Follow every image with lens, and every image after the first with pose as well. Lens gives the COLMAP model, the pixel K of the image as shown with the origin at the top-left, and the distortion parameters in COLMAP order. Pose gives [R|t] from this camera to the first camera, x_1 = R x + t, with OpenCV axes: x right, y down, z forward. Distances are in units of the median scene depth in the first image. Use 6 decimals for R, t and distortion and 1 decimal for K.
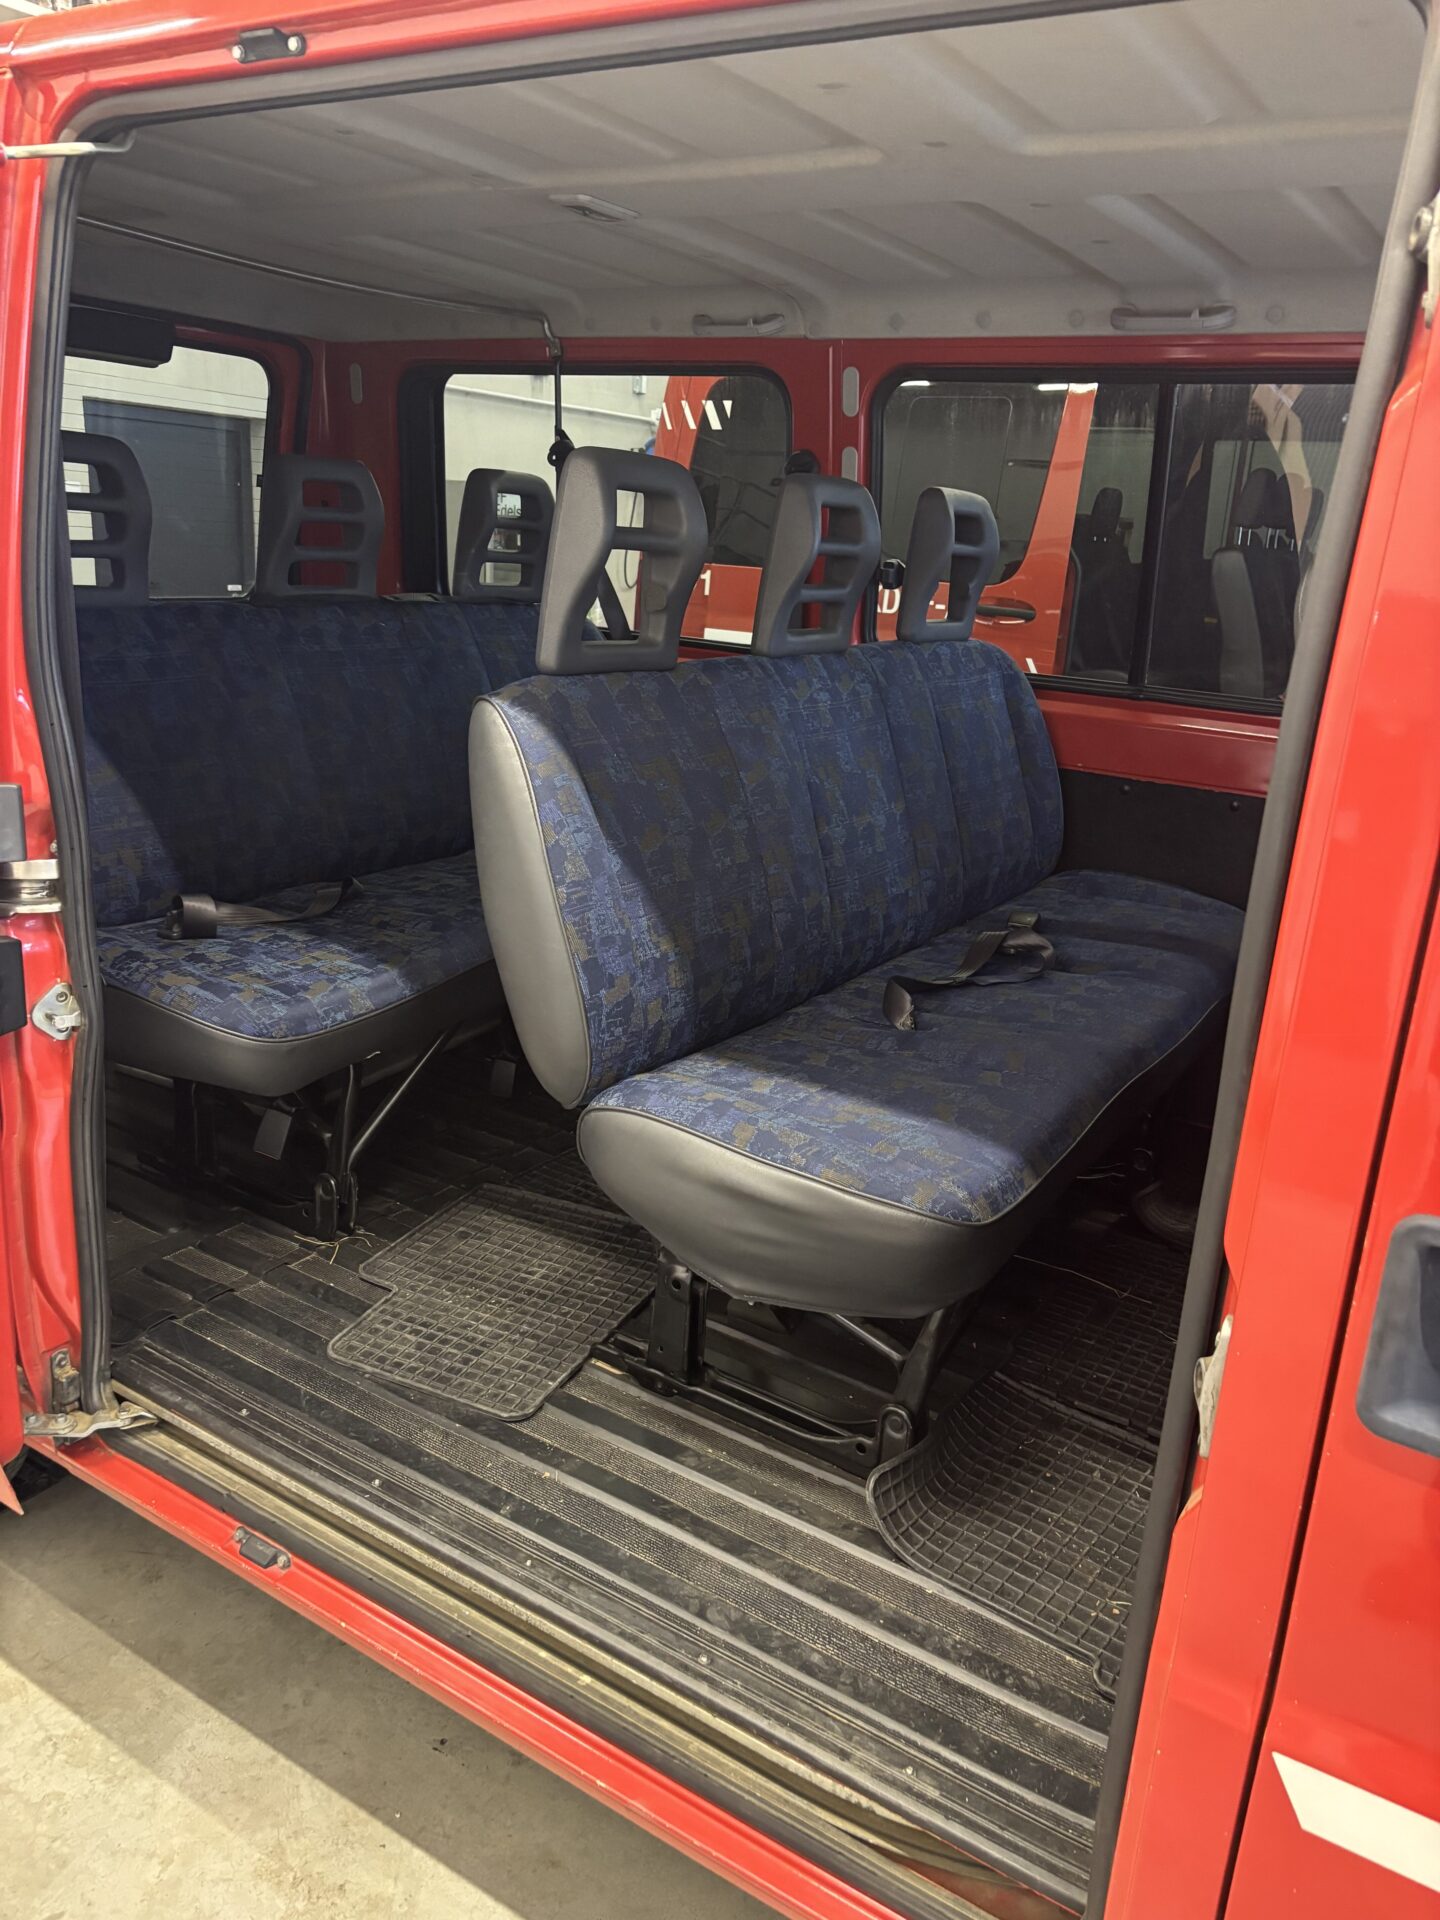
lens RADIAL K [[1501.6, 0, 718.3], [0, 1501.6, 951.6], [0, 0, 1]] dist [0.068661, -0.061329]
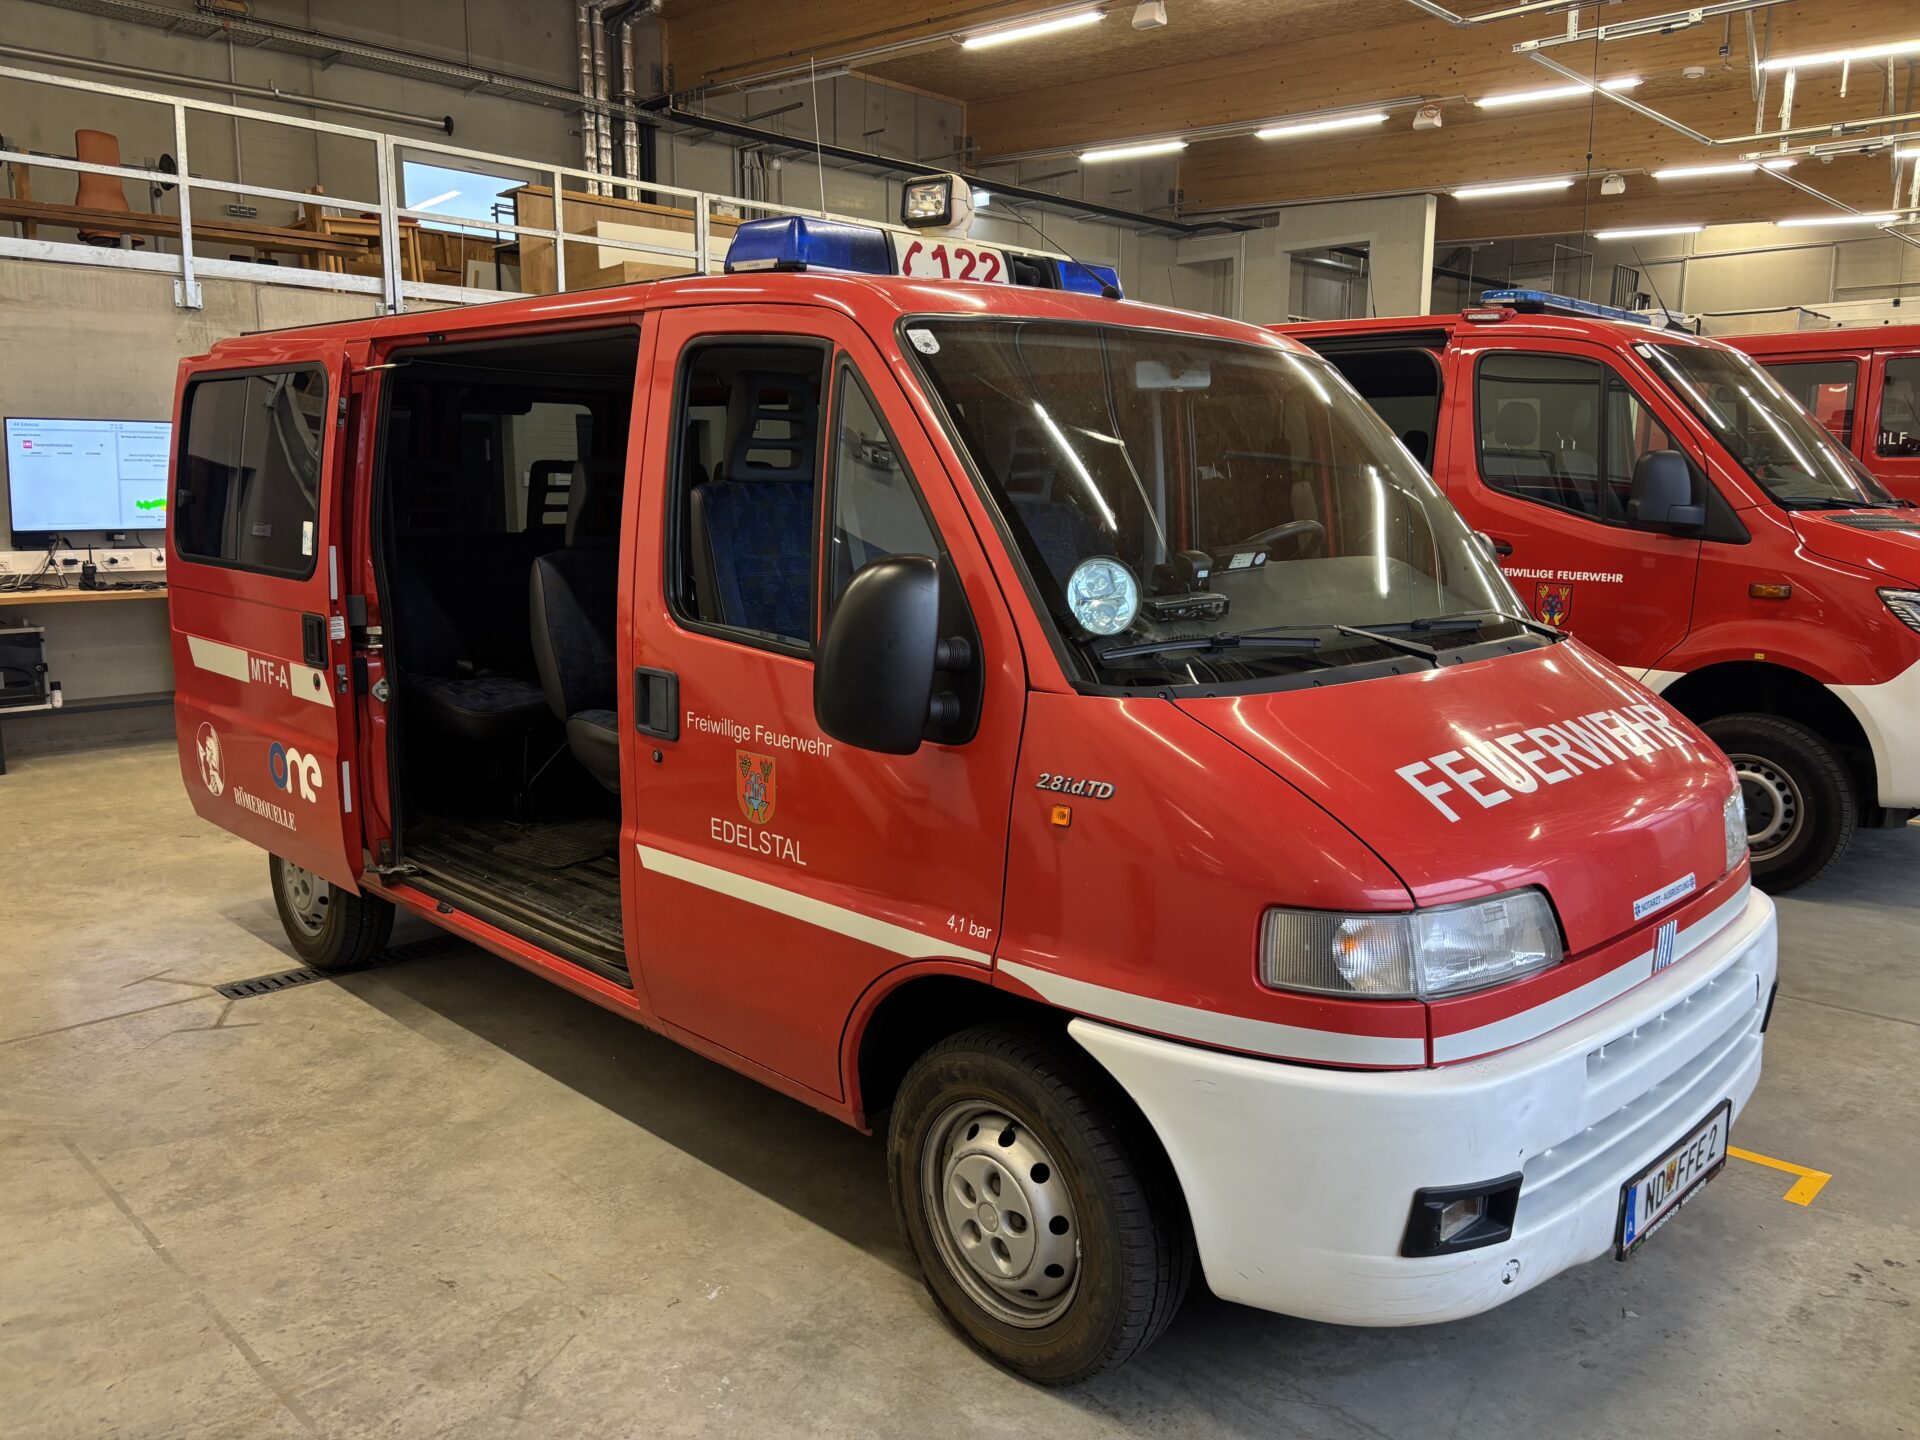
lens RADIAL K [[1501.6, 0, 955.7], [0, 1501.6, 728.1], [0, 0, 1]] dist [0.068661, -0.061329]
pose [[0.976649, -0.009067, -0.214652, 0.944820], [-0.015704, 0.993424, -0.113413, 0.343409], [0.214269, 0.114136, 0.970084, -1.114696]]
